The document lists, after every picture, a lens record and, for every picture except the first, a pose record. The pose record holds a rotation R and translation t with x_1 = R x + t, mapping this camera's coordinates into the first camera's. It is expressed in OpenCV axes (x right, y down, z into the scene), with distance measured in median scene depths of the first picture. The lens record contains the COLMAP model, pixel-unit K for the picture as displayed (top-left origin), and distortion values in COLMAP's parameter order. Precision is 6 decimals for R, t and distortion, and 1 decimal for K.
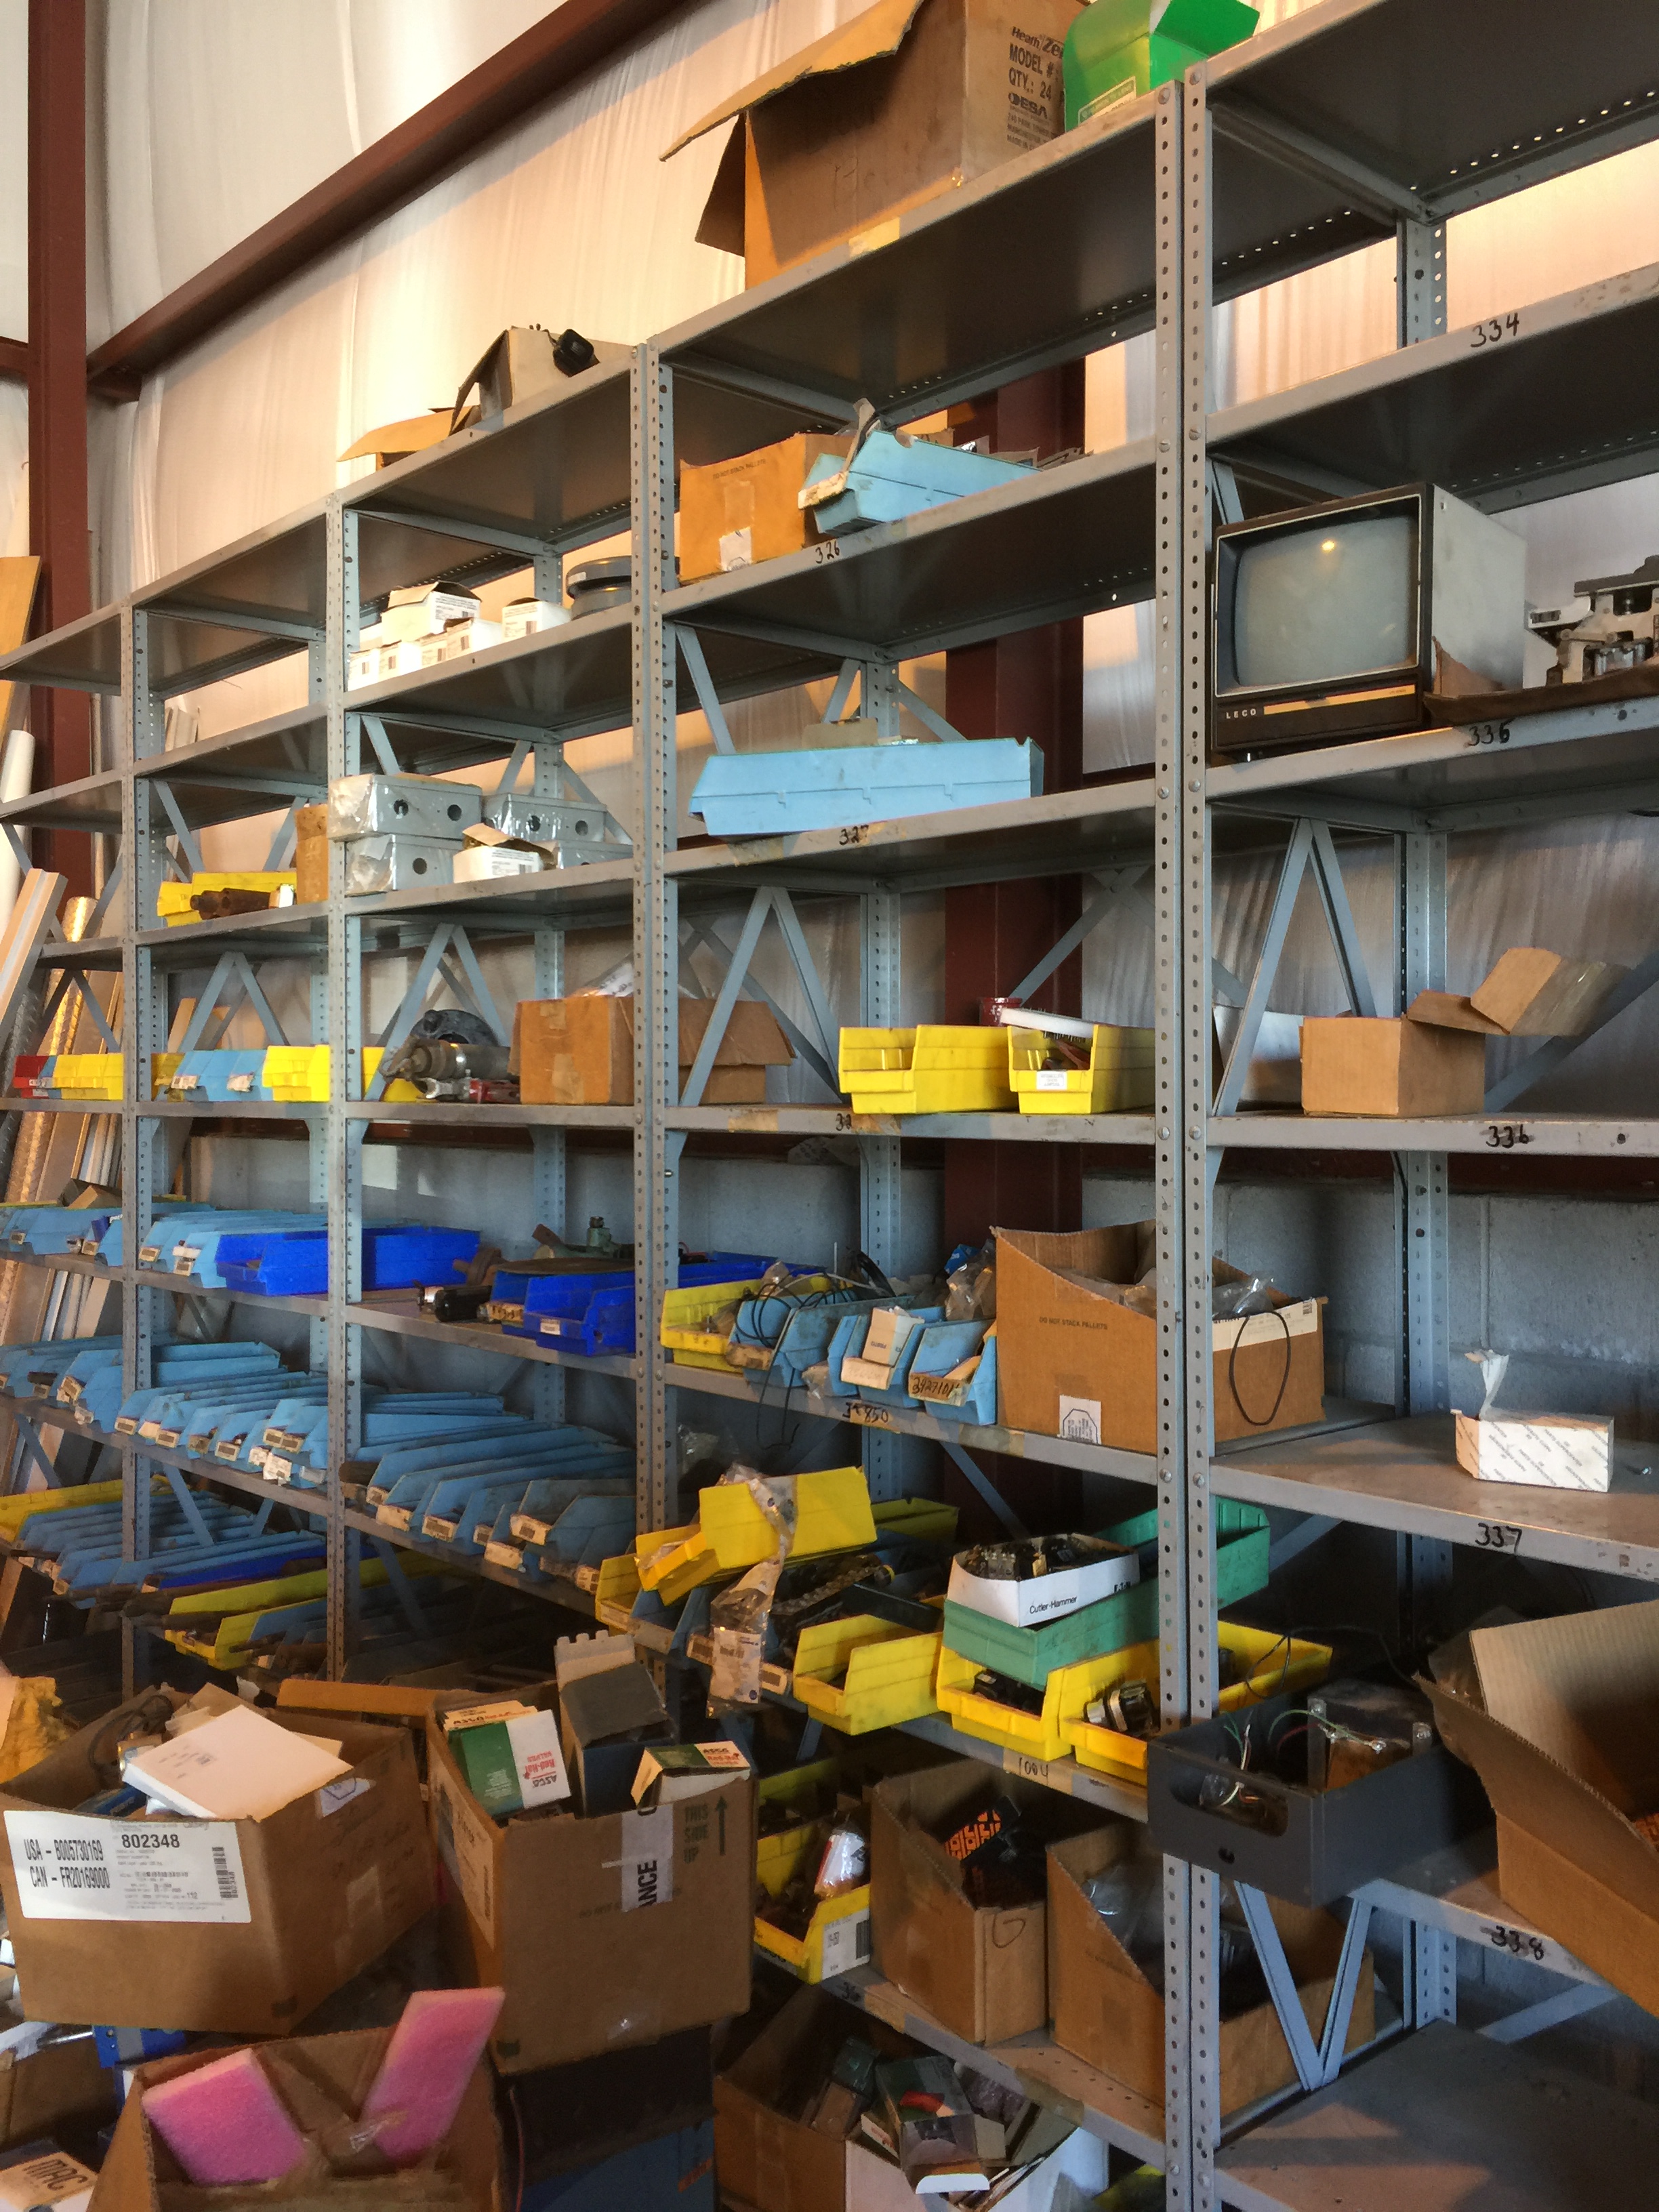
lens RADIAL K [[1888.7, 0, 829.5], [0, 1888.7, 1106.0], [0, 0, 1]] dist [0.089507, -0.139731]
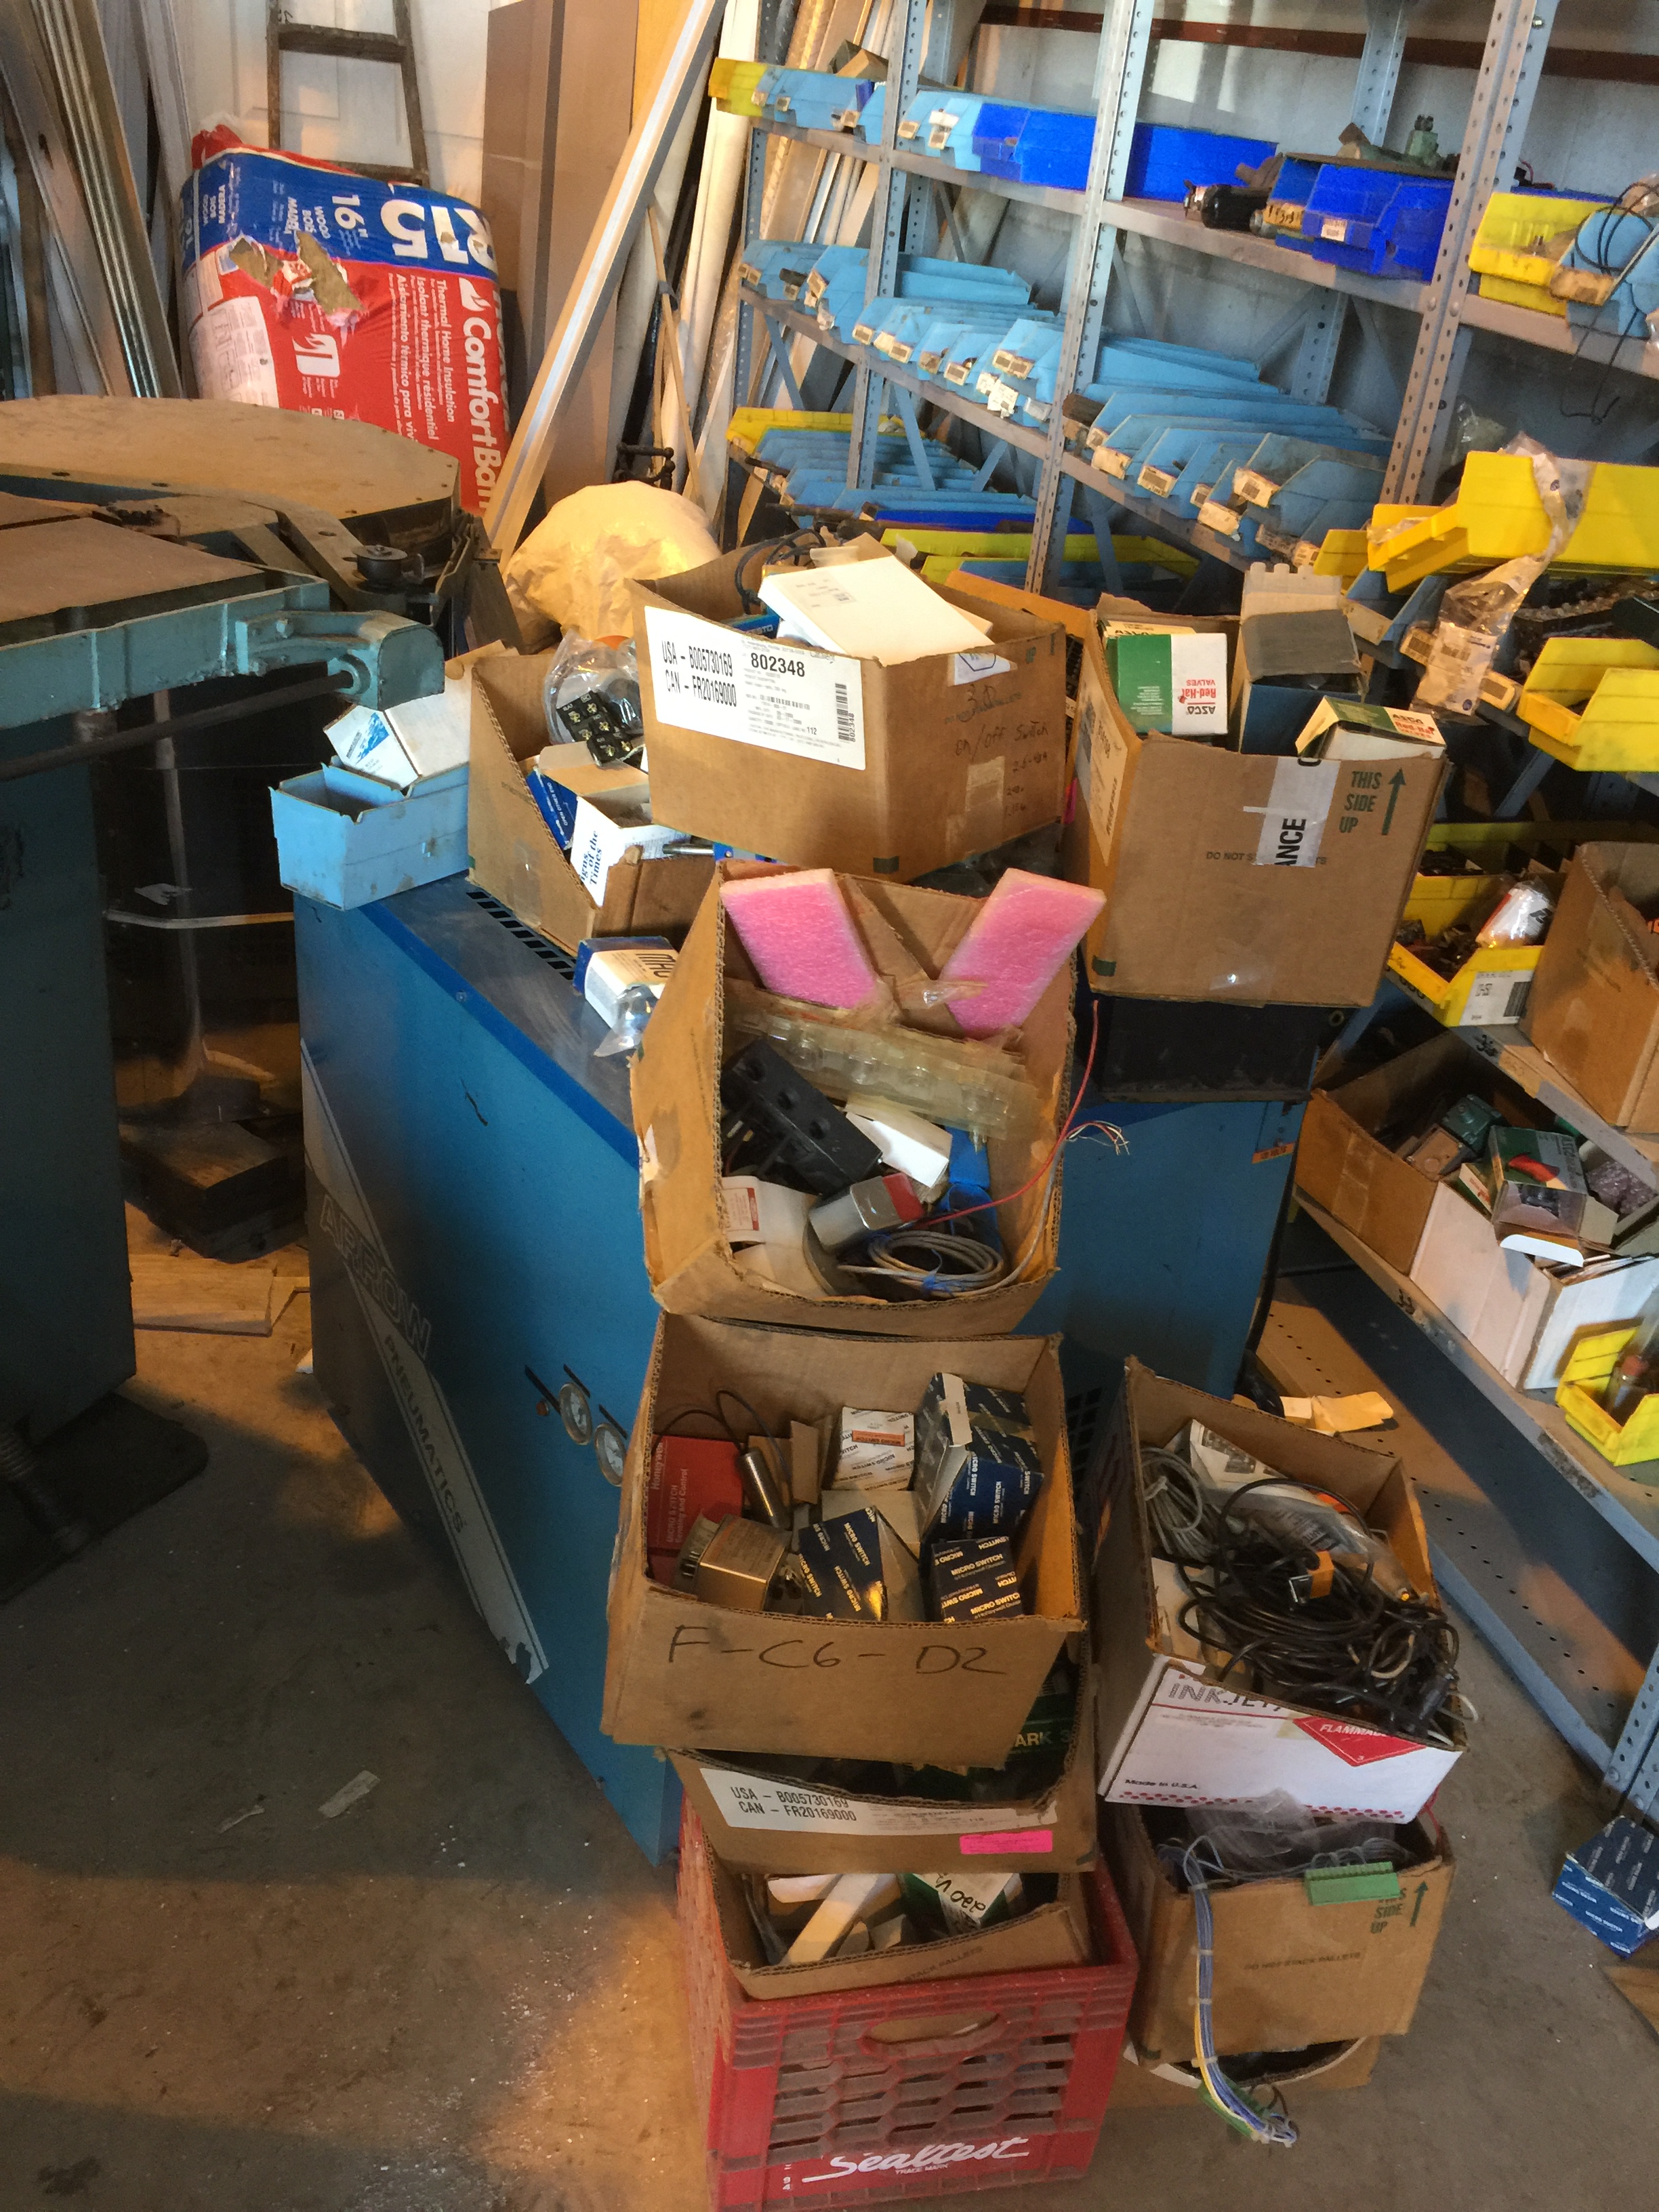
lens RADIAL K [[1888.7, 0, 829.5], [0, 1888.7, 1106.0], [0, 0, 1]] dist [0.089507, -0.139731]
pose [[0.912626, 0.278865, -0.298911, 0.004404], [-0.110745, 0.872513, 0.475876, 0.088087], [0.393509, -0.401193, 0.827160, 0.107438]]
